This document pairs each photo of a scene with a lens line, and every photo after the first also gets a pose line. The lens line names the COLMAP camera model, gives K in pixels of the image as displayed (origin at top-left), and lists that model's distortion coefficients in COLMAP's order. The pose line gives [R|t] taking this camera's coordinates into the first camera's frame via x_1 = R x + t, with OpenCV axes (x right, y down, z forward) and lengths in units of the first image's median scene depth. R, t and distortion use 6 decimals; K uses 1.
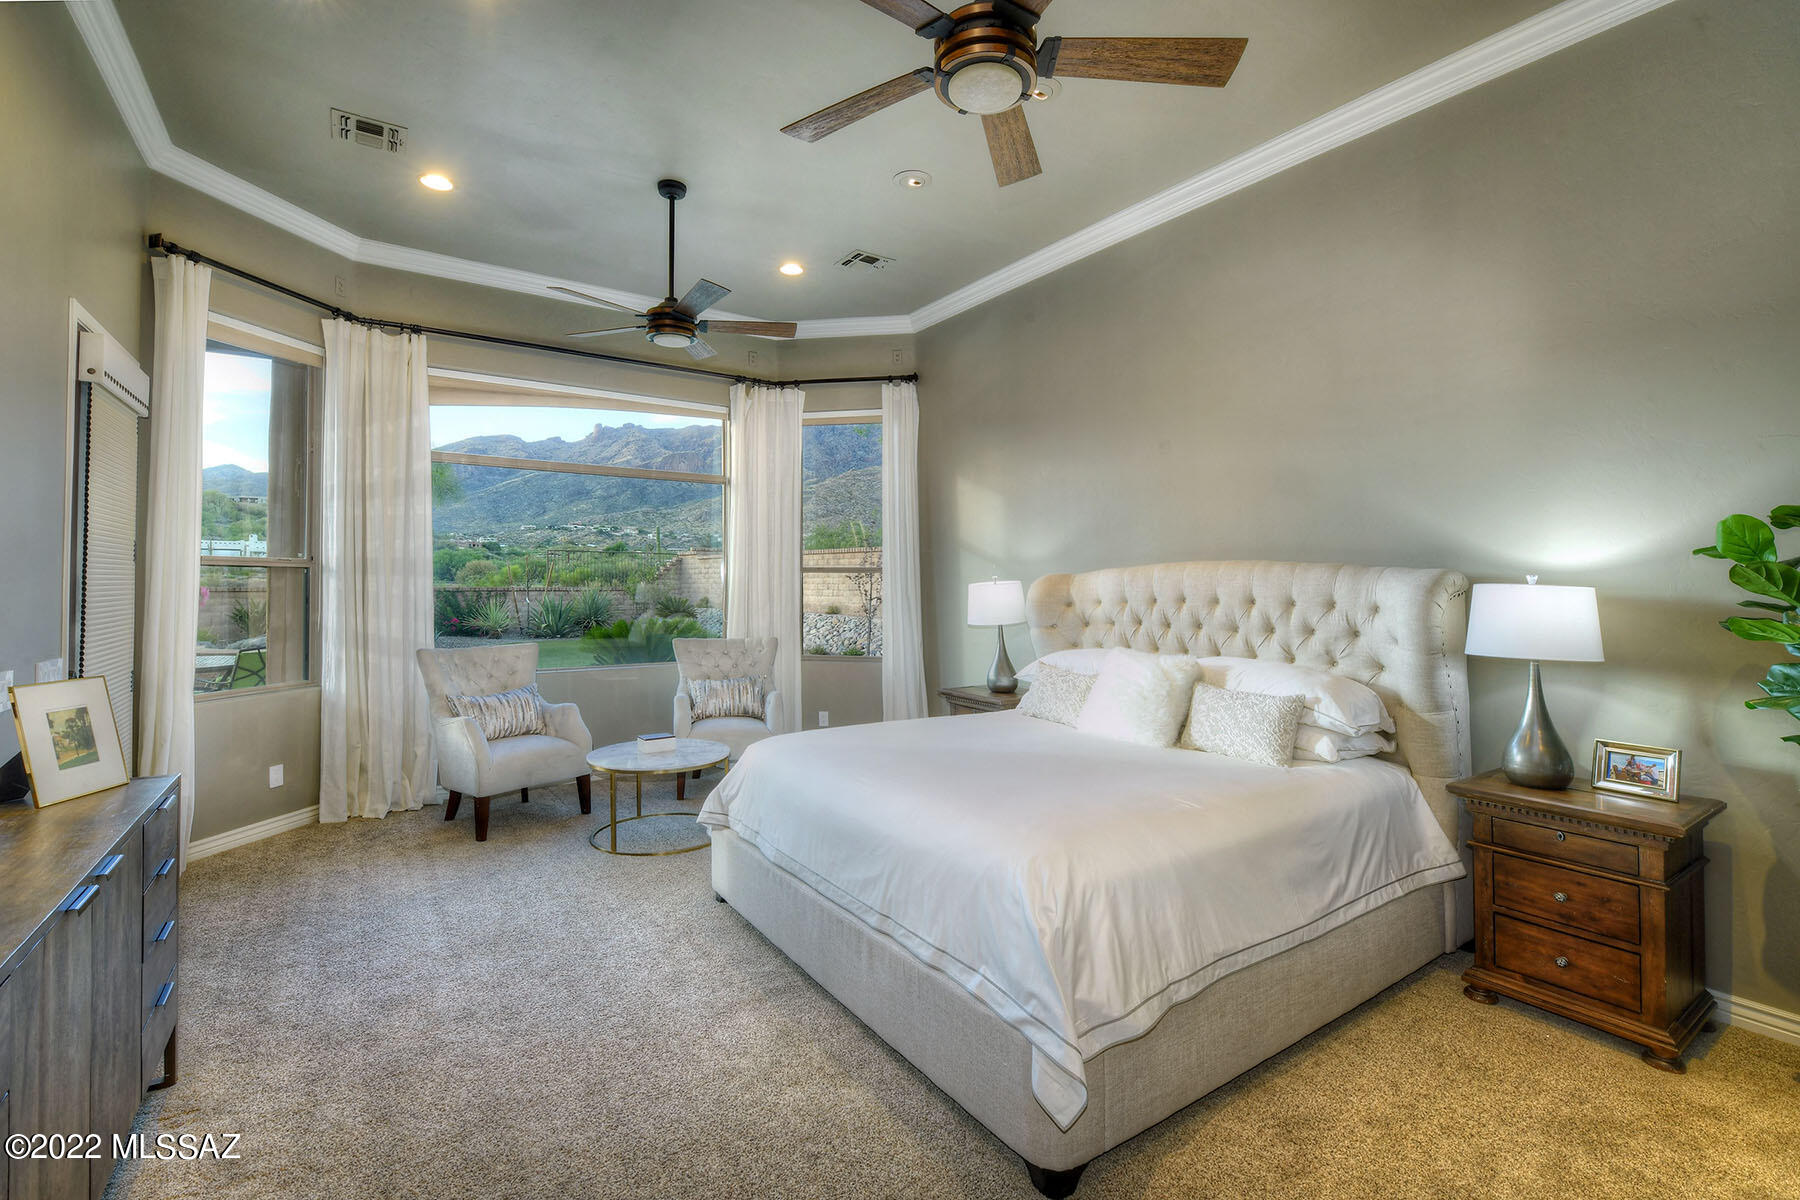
lens RADIAL K [[788.6, 0, 896.3], [0, 788.6, 575.5], [0, 0, 1]] dist [-0.000371, -0.001047]
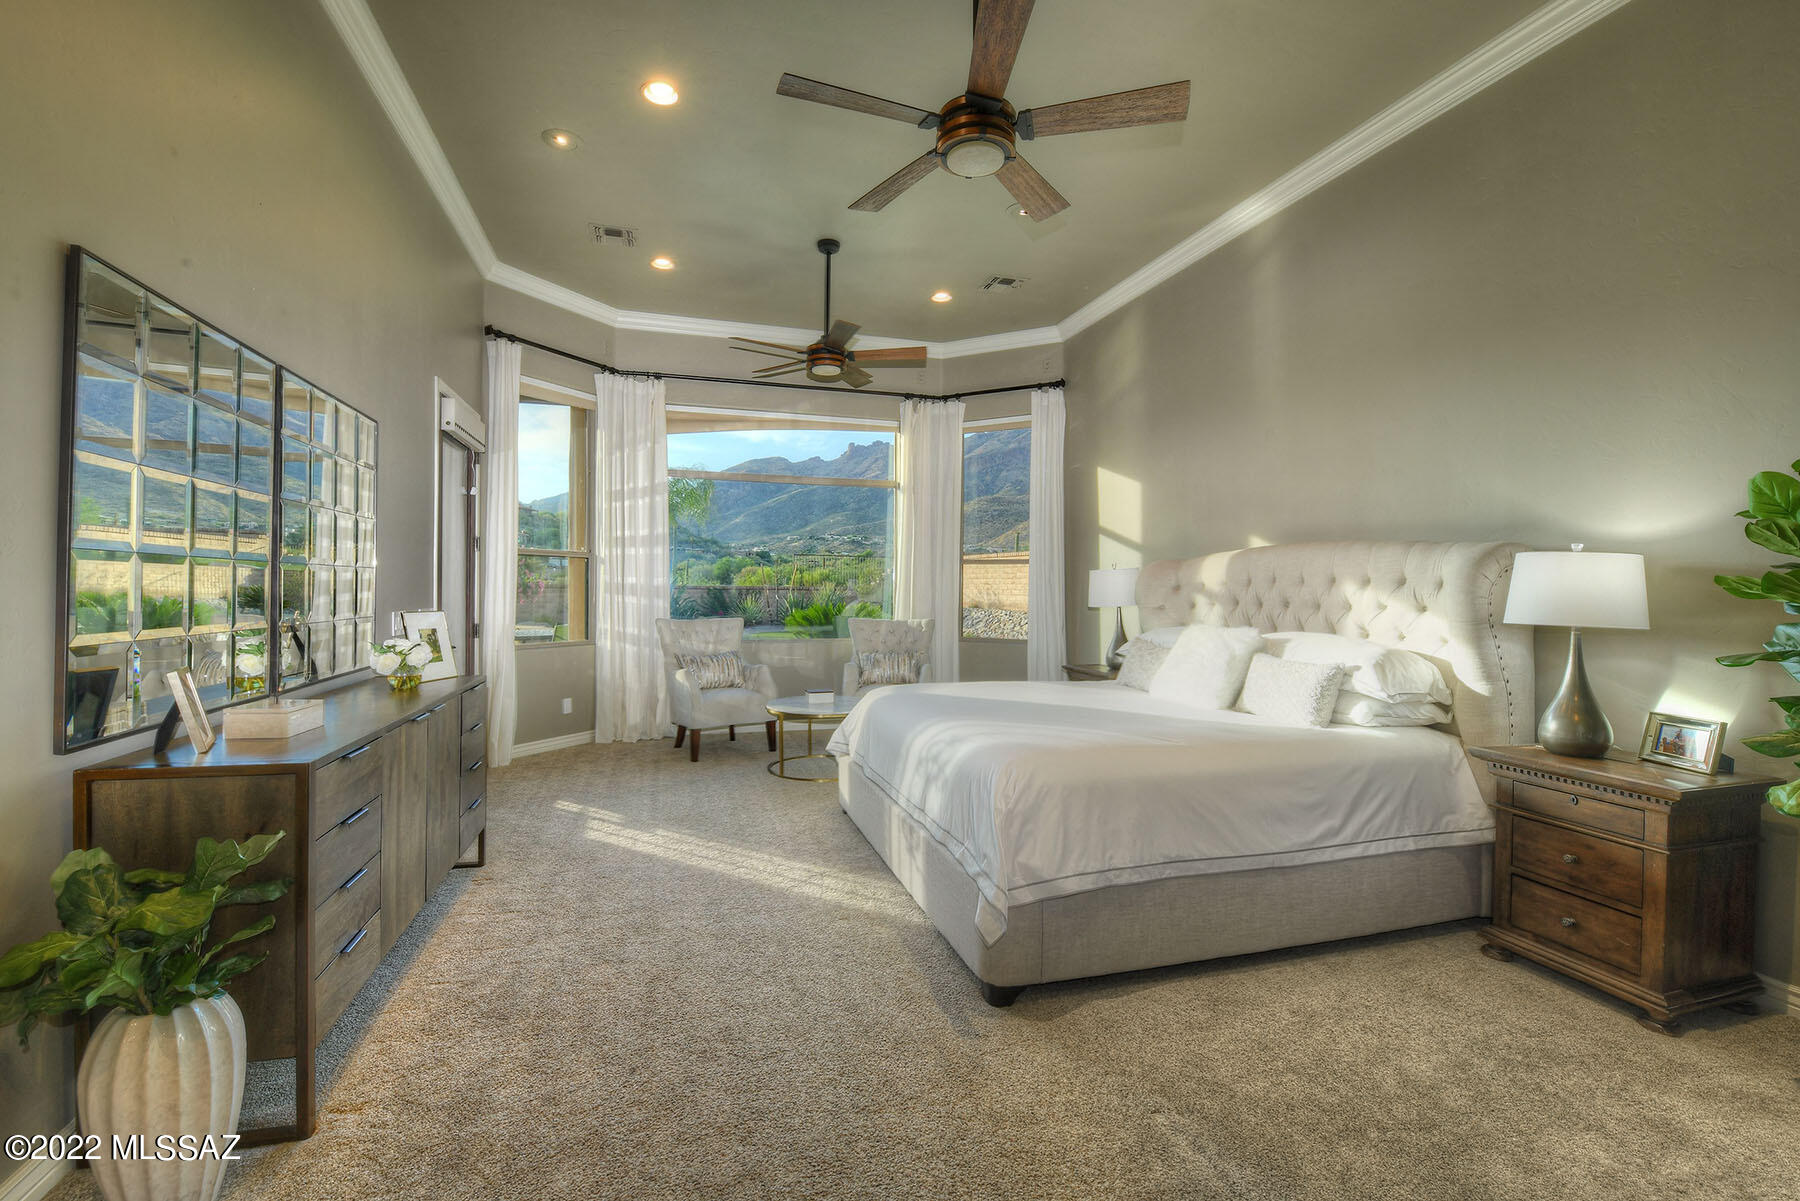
lens RADIAL K [[775.9, 0, 900.0], [0, 775.9, 600.5], [0, 0, 1]] dist [0.012194, 0.000188]
pose [[0.951098, 0.010469, -0.308712, 0.268163], [-0.003795, 0.999746, 0.022209, 0.046520], [0.308866, -0.019952, 0.950896, -0.170798]]
